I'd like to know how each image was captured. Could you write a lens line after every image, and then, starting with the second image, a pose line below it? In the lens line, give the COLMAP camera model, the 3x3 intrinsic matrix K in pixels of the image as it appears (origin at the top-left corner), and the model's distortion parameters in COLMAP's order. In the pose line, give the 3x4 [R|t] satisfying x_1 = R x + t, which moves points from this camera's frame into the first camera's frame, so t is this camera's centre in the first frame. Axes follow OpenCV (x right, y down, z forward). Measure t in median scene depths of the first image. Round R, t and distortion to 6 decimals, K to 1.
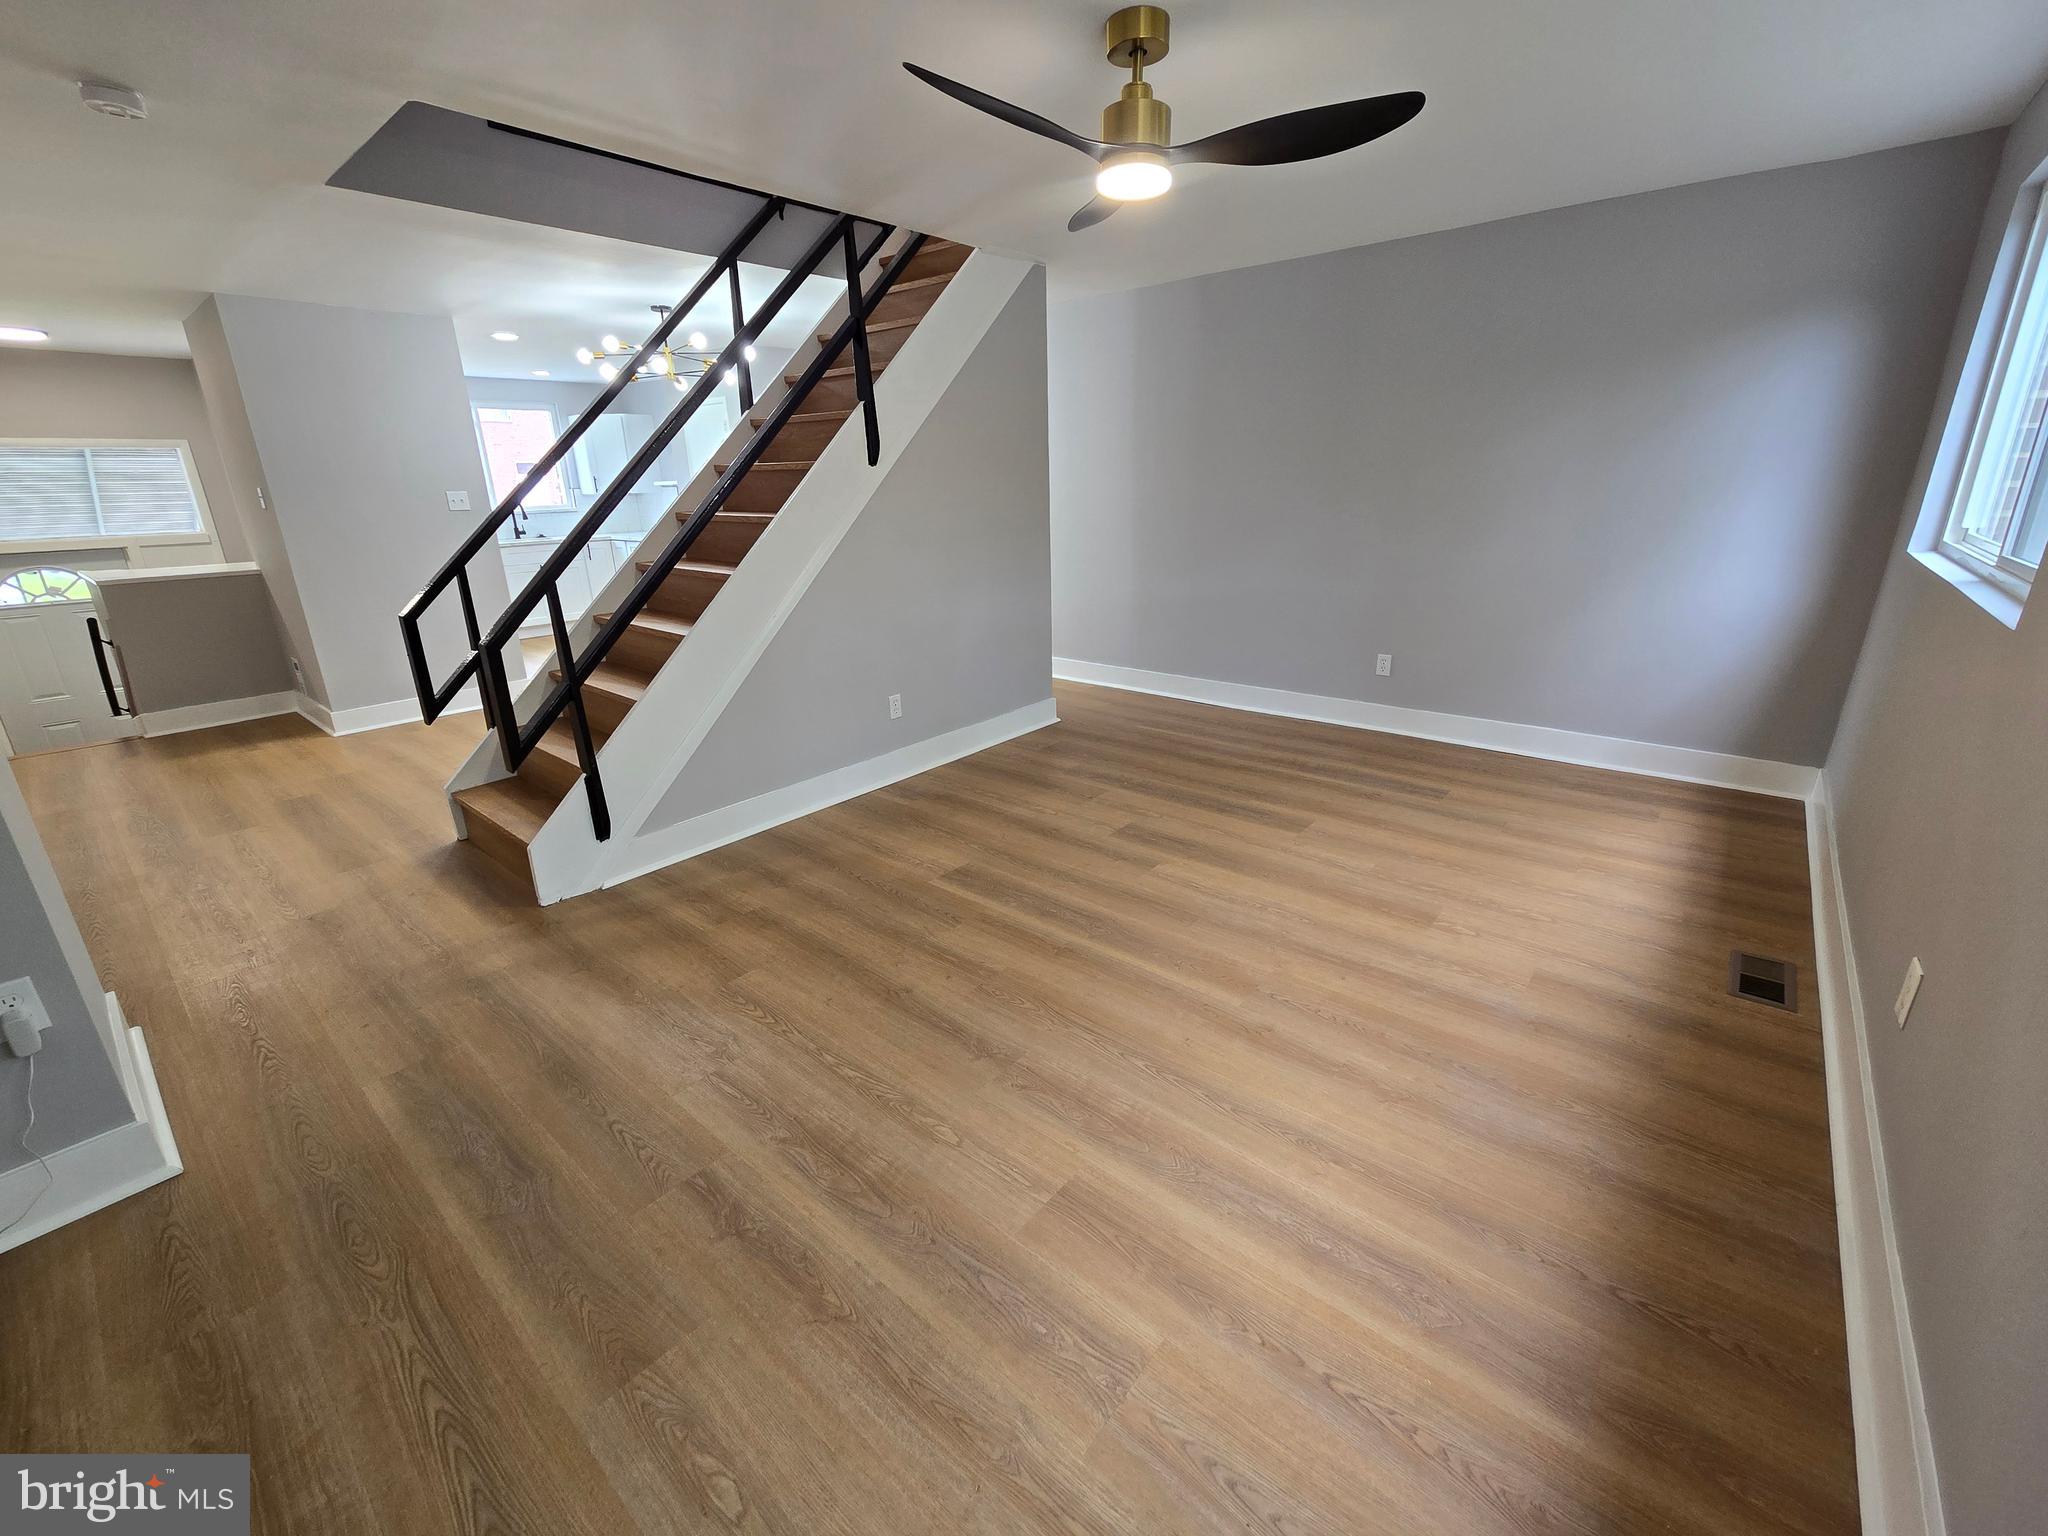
lens RADIAL K [[839.8, 0, 1034.8], [0, 839.8, 757.5], [0, 0, 1]] dist [0.000998, 0.000008]
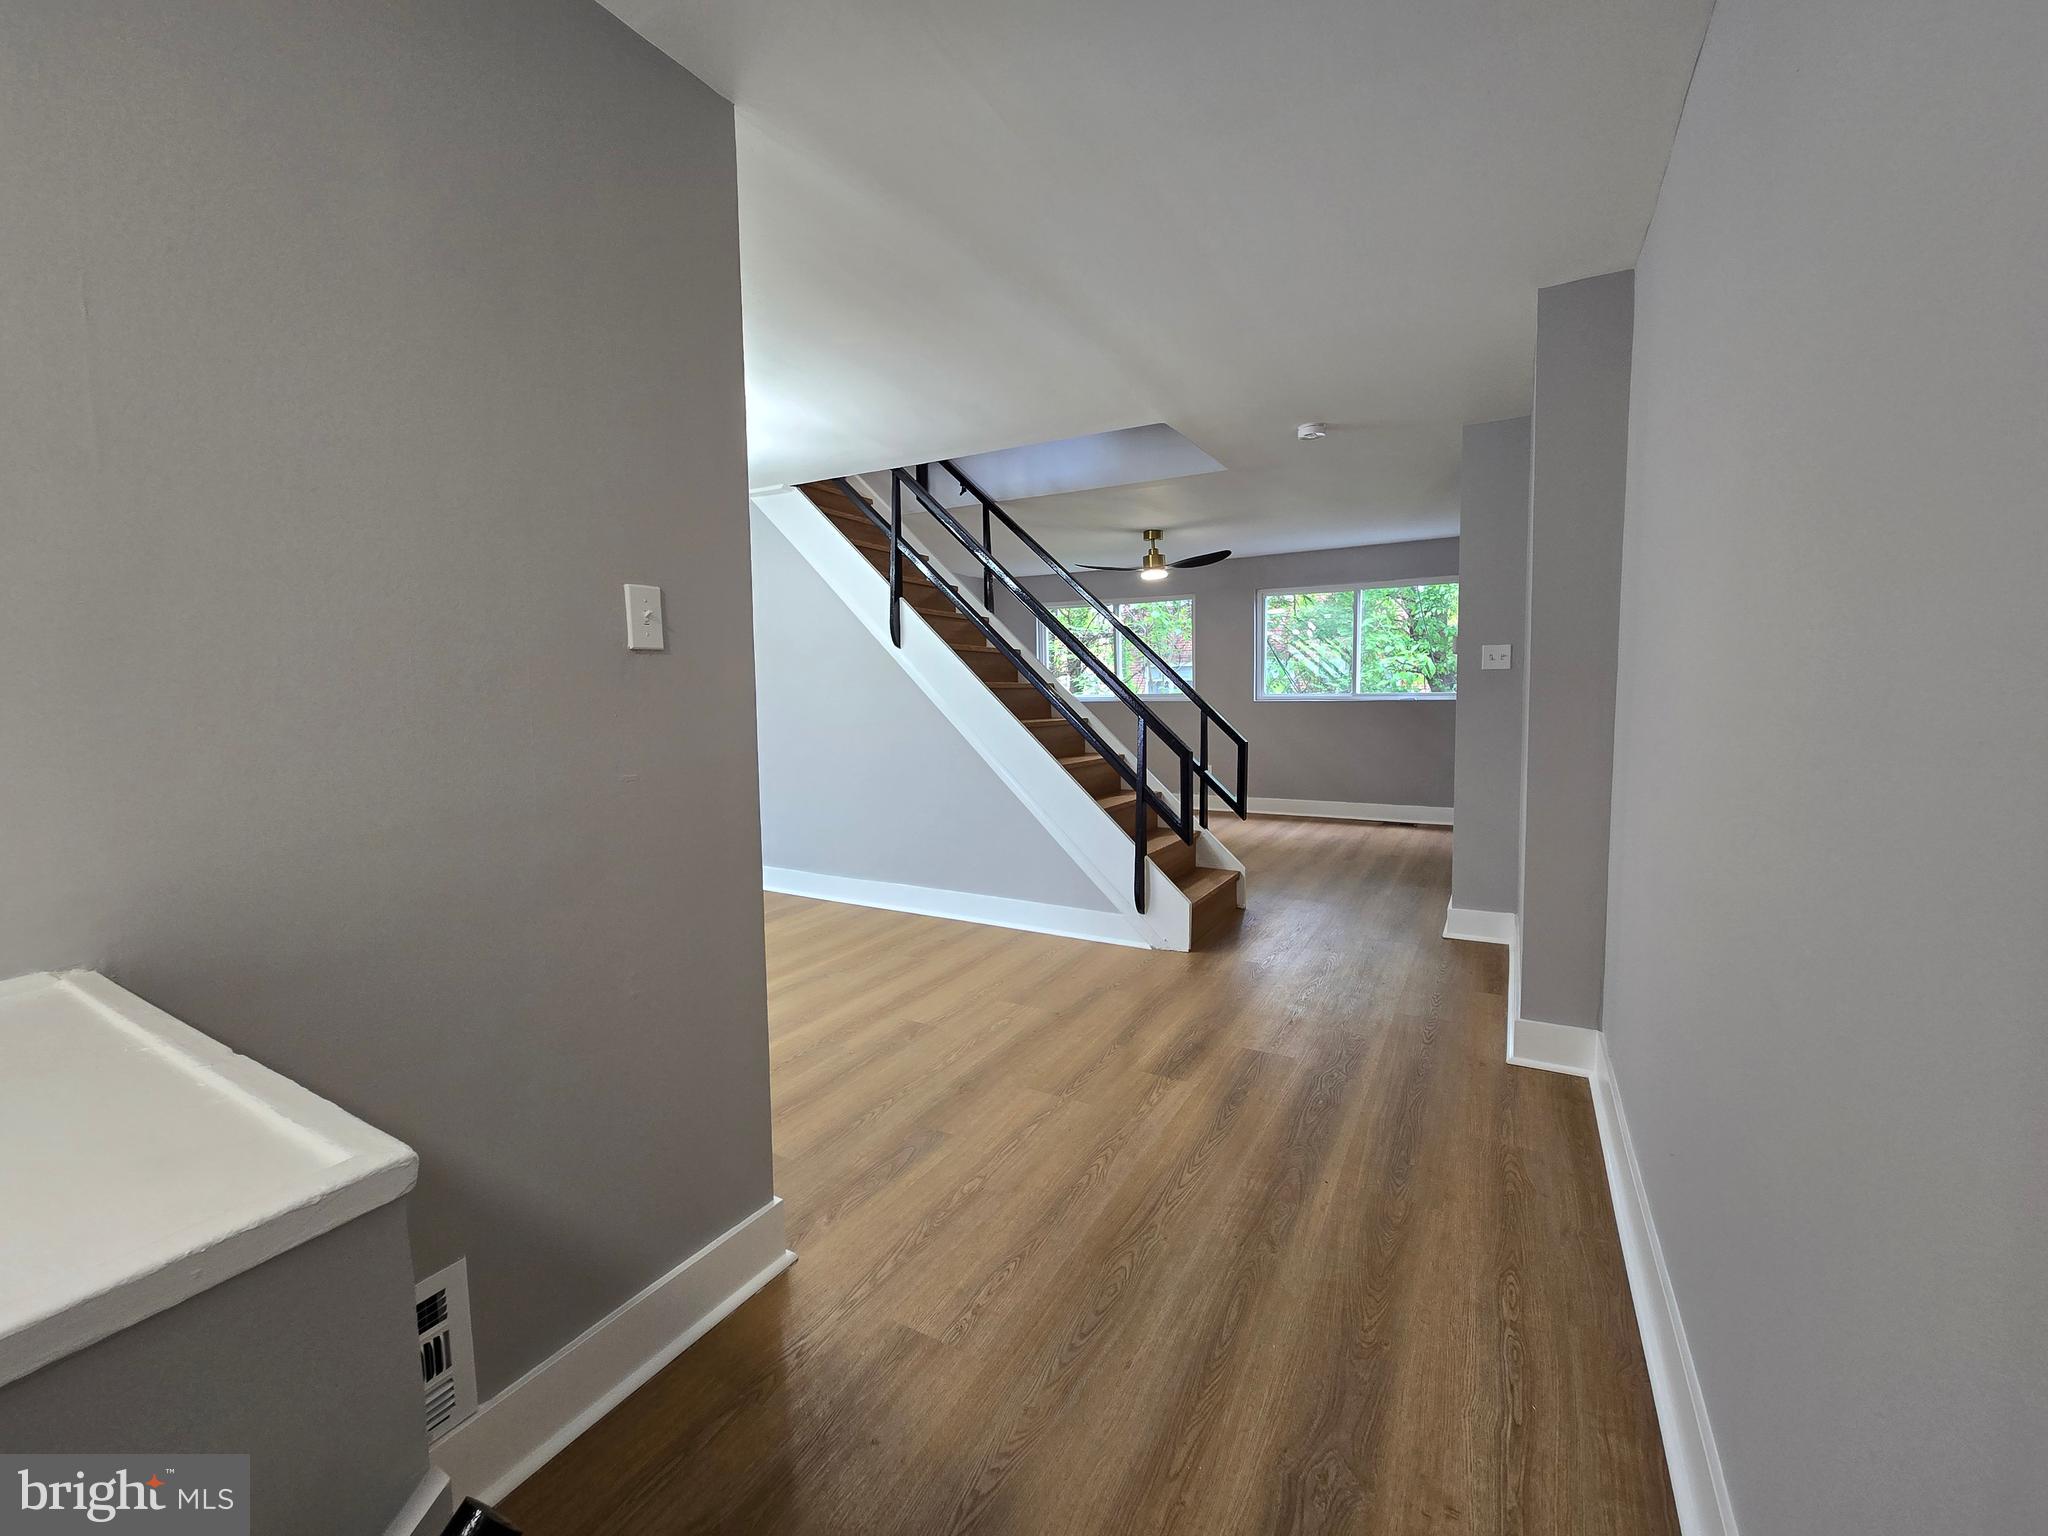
lens RADIAL K [[839.8, 0, 1024.8], [0, 839.8, 750.9], [0, 0, 1]] dist [0.000998, 0.000008]
pose [[-0.167003, -0.063159, 0.983931, -1.127337], [0.334183, 0.935249, 0.116755, -0.272202], [-0.927595, 0.348312, -0.135083, 0.970002]]
